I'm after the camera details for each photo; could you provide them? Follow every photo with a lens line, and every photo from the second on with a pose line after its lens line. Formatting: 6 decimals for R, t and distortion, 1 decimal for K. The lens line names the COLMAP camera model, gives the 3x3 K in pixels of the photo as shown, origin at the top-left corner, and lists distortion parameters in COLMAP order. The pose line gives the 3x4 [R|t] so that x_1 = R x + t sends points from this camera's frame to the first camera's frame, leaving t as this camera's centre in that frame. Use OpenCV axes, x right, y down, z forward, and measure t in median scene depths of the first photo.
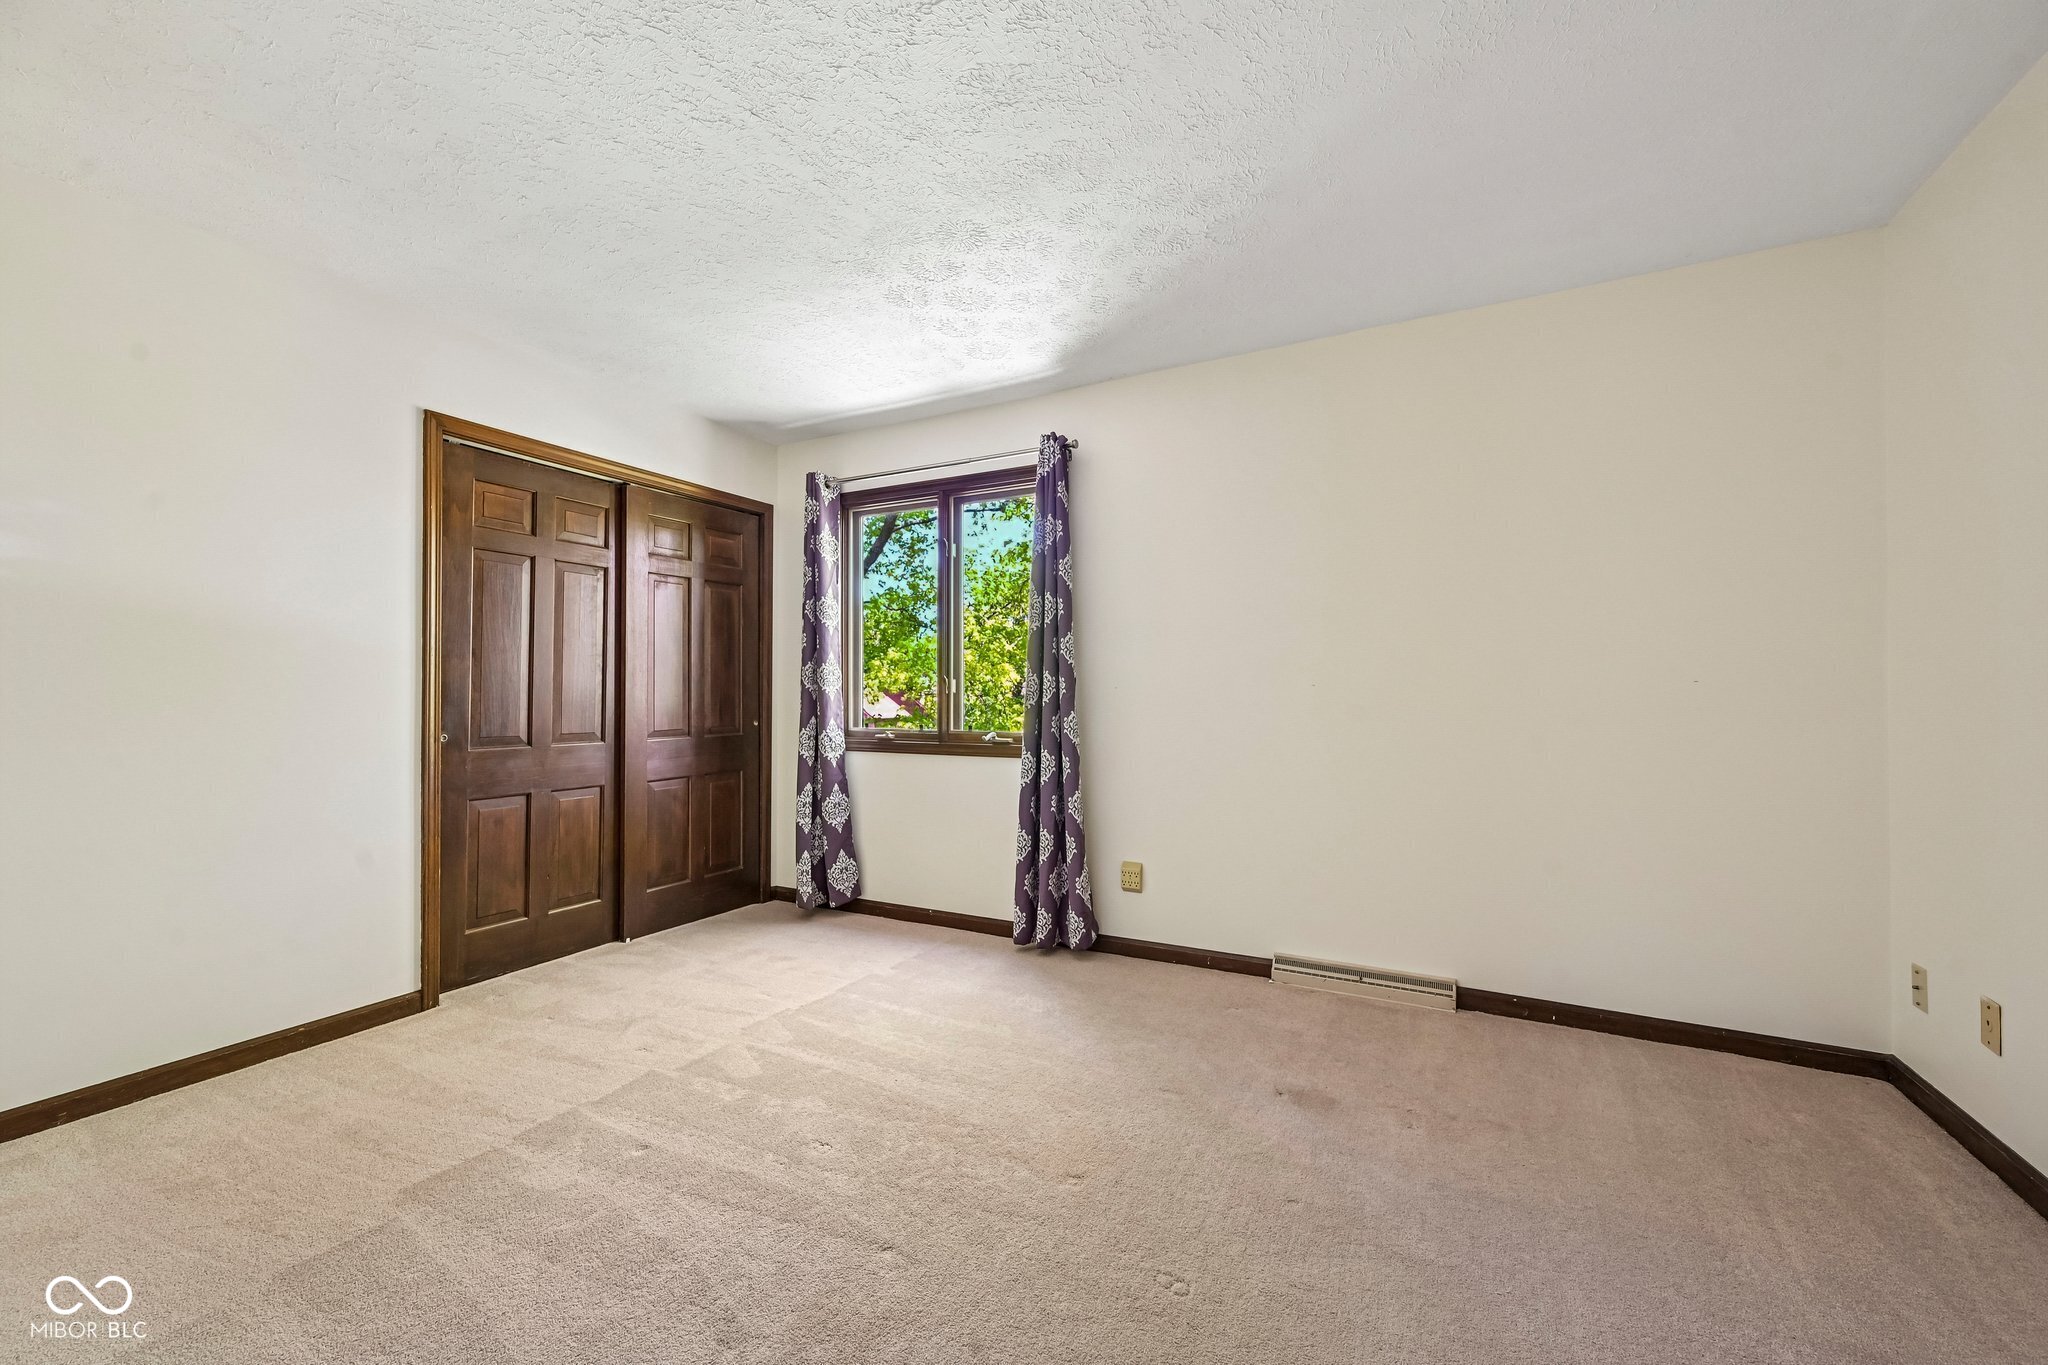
lens RADIAL K [[815.7, 0, 1024.0], [0, 815.7, 682.5], [0, 0, 1]] dist [0.000751, 0.000086]
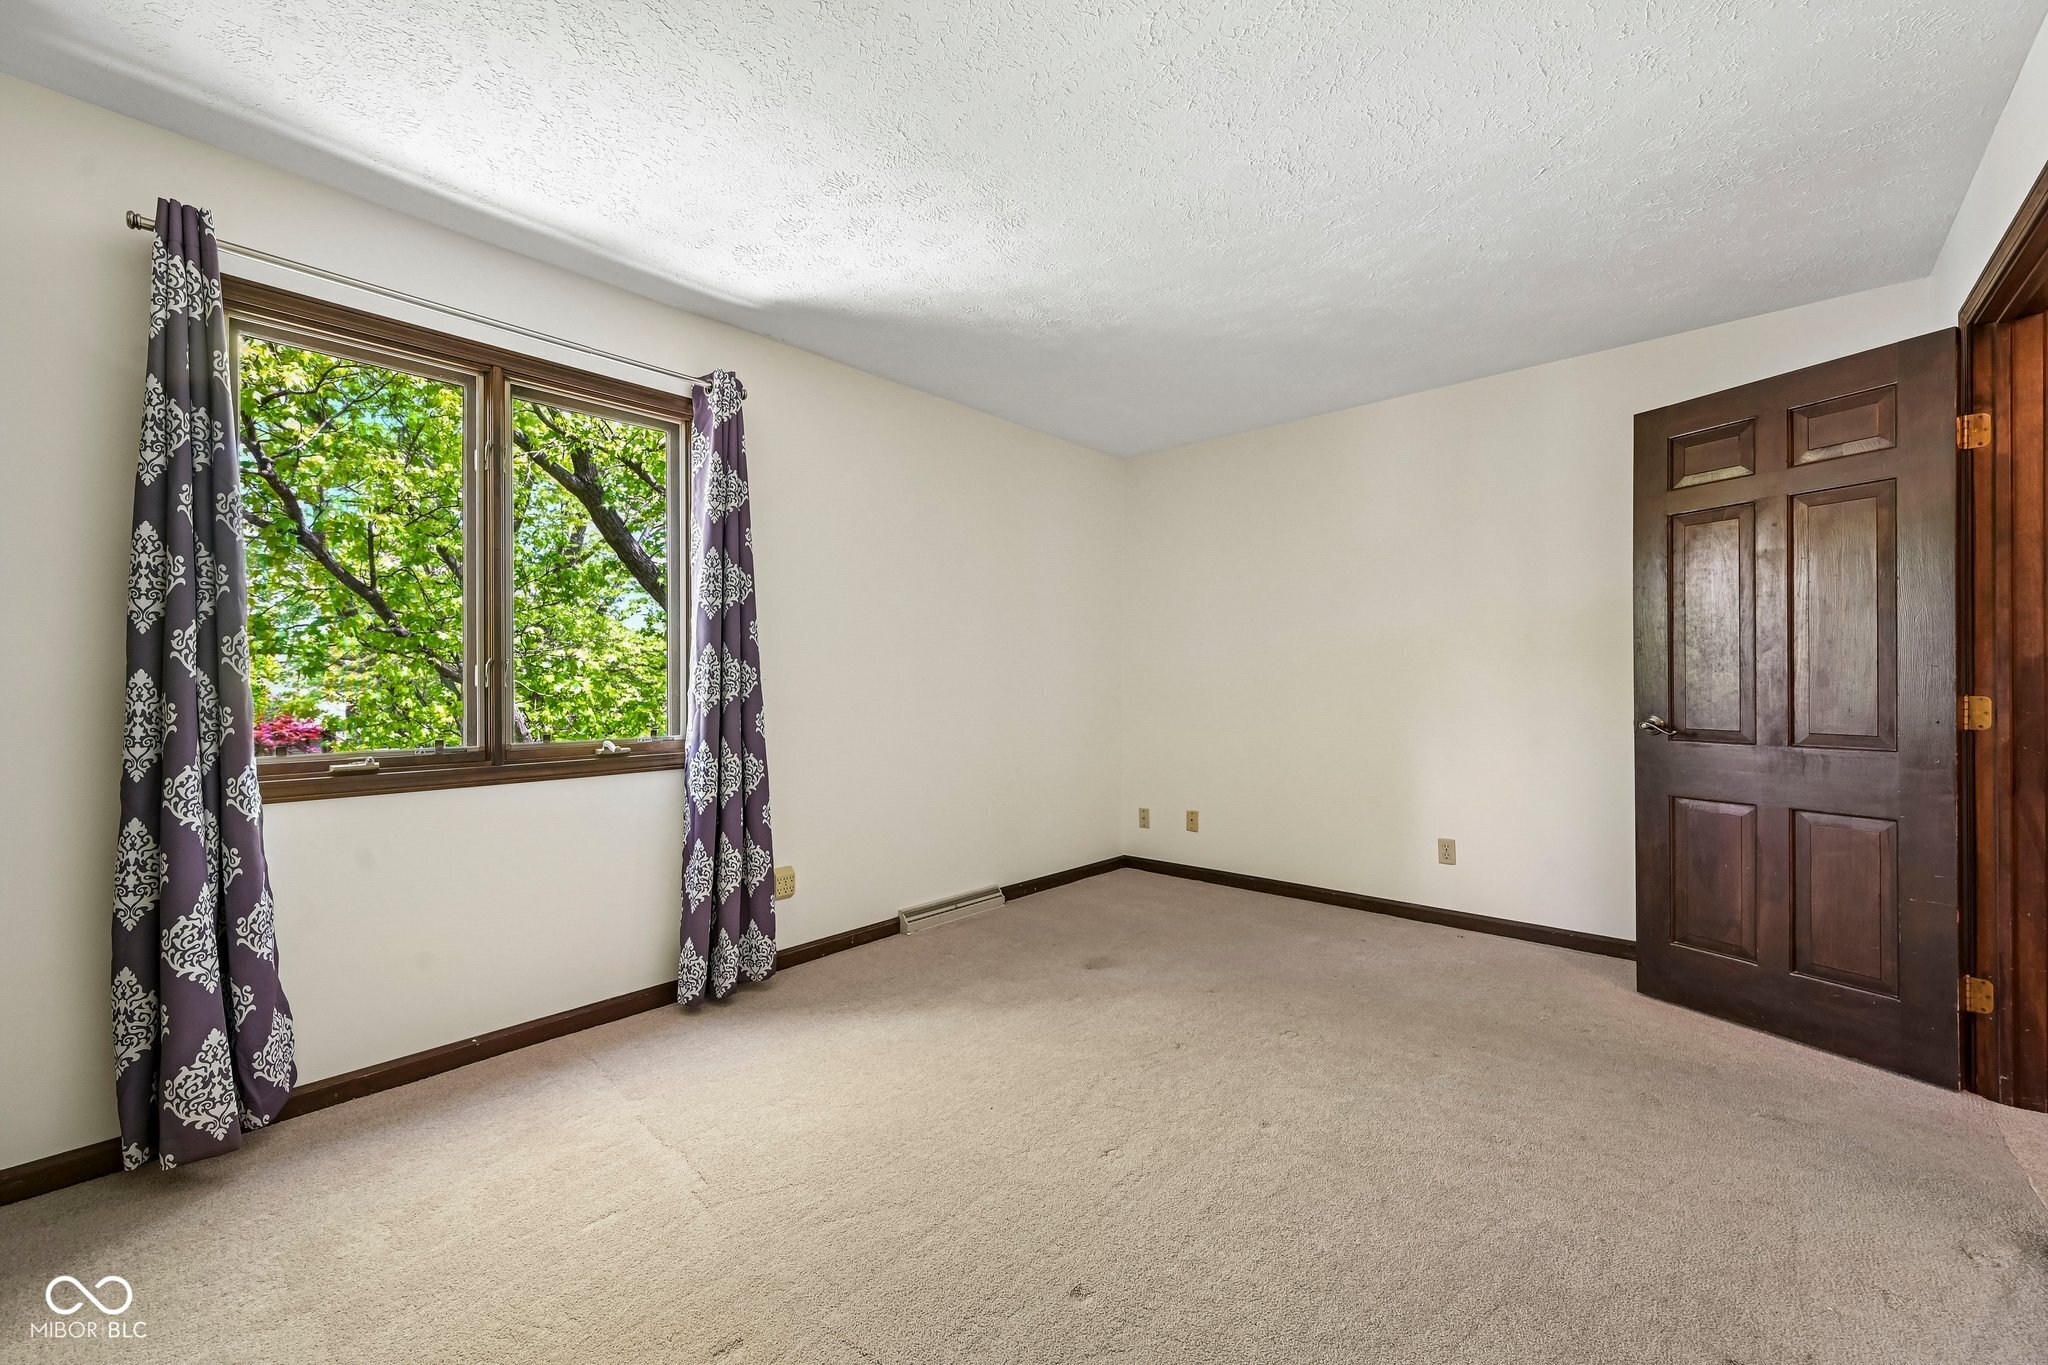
lens RADIAL K [[815.7, 0, 1024.0], [0, 815.7, 682.5], [0, 0, 1]] dist [0.000751, 0.000086]
pose [[0.226342, 0.001456, 0.974047, -0.835649], [-0.008854, 0.999961, 0.000563, 0.007476], [-0.974008, -0.008751, 0.226346, 0.613000]]
